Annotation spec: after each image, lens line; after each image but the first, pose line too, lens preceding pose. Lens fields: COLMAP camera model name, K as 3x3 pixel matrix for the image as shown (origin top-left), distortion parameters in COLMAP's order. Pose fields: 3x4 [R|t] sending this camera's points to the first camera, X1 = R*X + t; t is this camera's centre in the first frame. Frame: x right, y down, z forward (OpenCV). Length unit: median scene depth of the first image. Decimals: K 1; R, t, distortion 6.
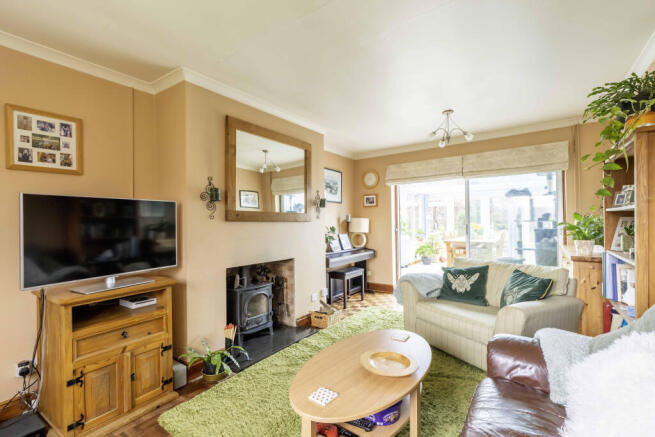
lens RADIAL K [[303.2, 0, 327.5], [0, 303.2, 218.5], [0, 0, 1]] dist [0.000707, 0.000280]
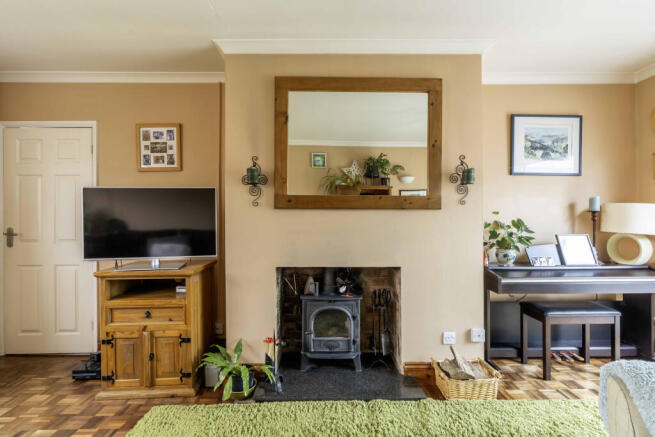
lens RADIAL K [[301.6, 0, 327.5], [0, 301.6, 218.5], [0, 0, 1]] dist [-0.002465, -0.000261]
pose [[0.582366, 0.011610, -0.812843, 0.444508], [0.005736, 0.999814, 0.018390, 0.023344], [0.812906, -0.015372, 0.582192, 0.718974]]
